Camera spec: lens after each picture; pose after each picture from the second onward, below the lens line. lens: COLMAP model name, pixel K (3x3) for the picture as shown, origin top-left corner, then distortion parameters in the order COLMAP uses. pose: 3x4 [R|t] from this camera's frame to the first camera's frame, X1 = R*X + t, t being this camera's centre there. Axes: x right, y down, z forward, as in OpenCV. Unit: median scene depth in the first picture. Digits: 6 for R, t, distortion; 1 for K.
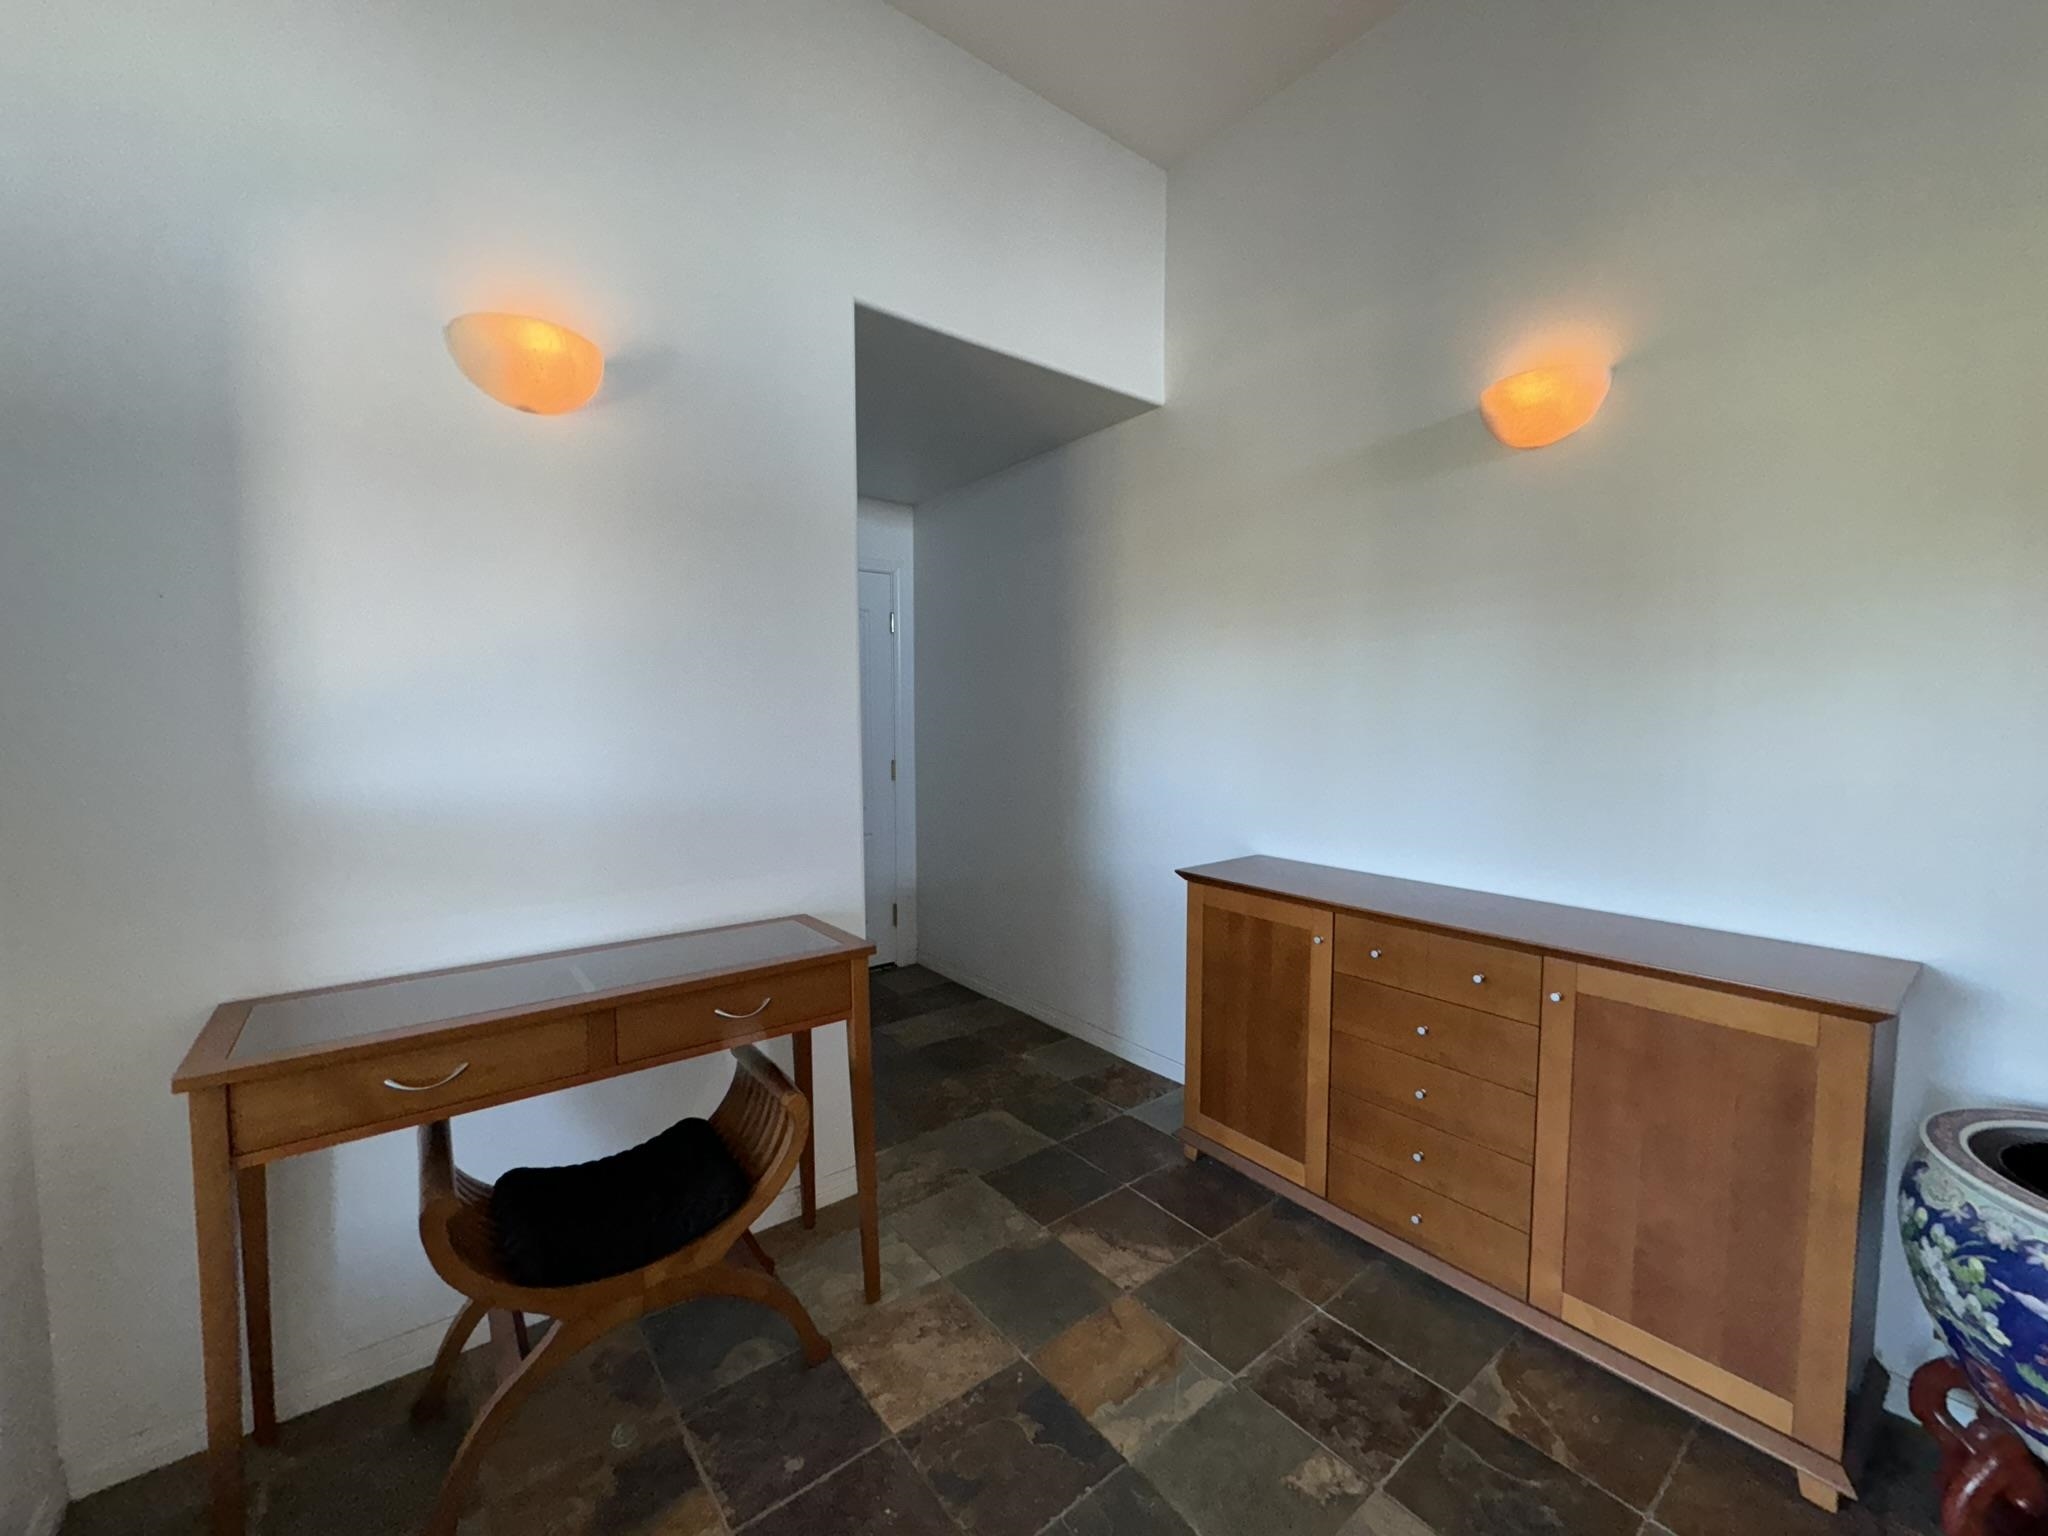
lens RADIAL K [[822.6, 0, 1025.8], [0, 822.6, 765.0], [0, 0, 1]] dist [-0.002527, 0.000276]
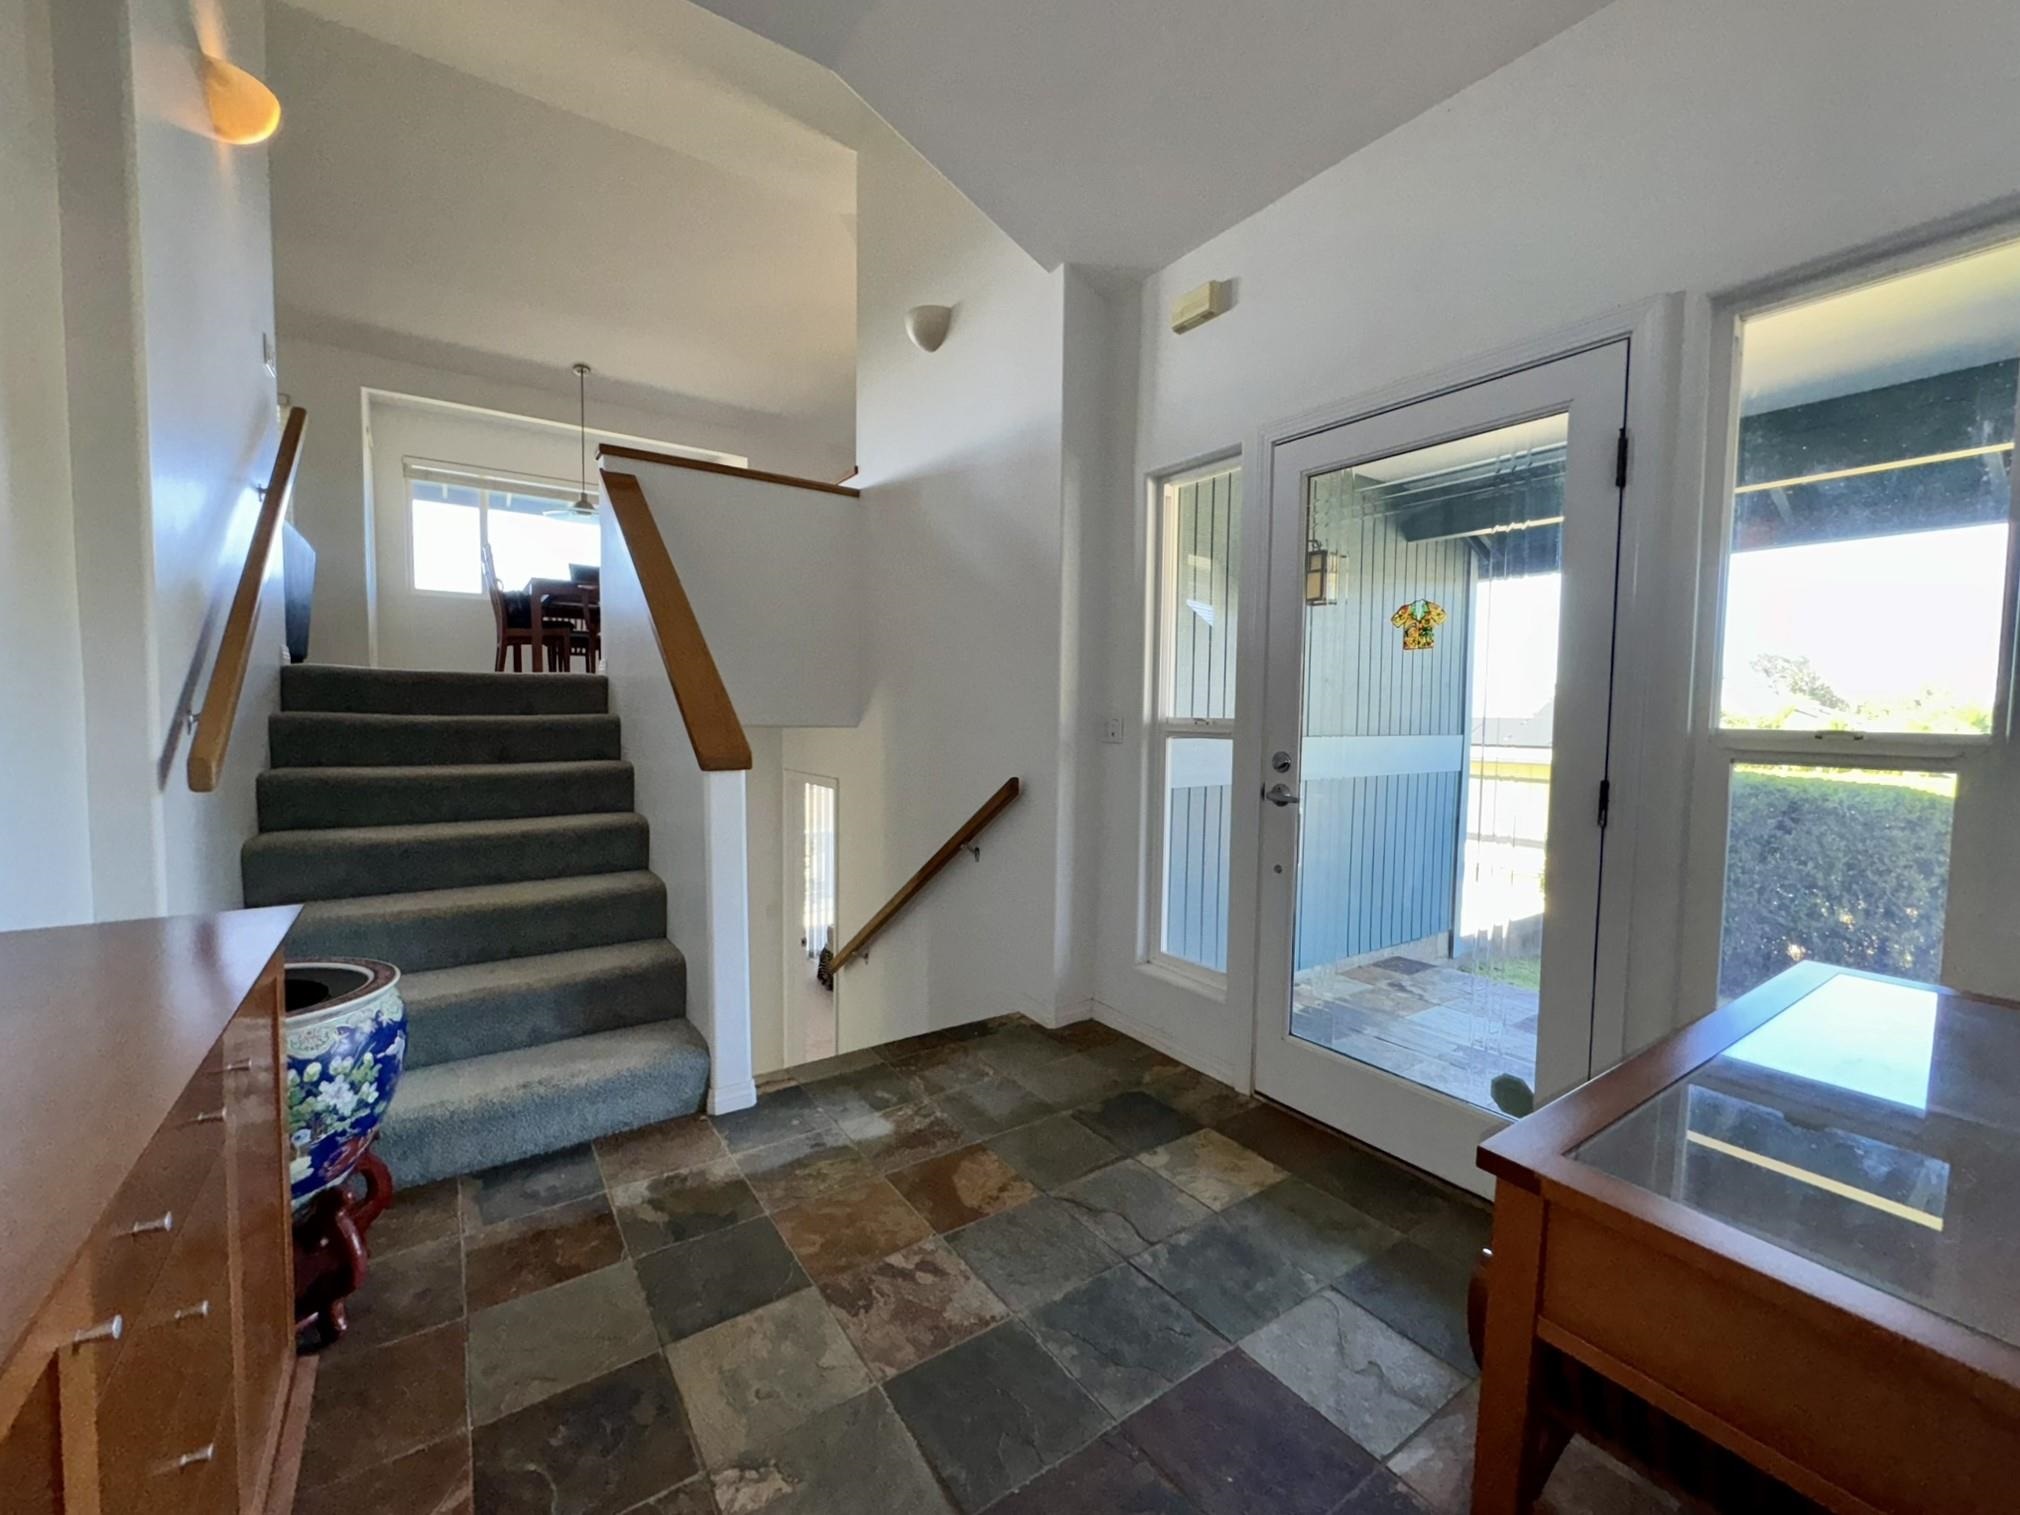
lens RADIAL K [[811.3, 0, 1008.4], [0, 811.3, 754.1], [0, 0, 1]] dist [-0.002527, 0.000276]
pose [[-0.998020, -0.017978, 0.060269, 0.049764], [-0.010837, 0.993098, 0.116790, -0.038410], [-0.061952, 0.115906, -0.991326, 2.020116]]
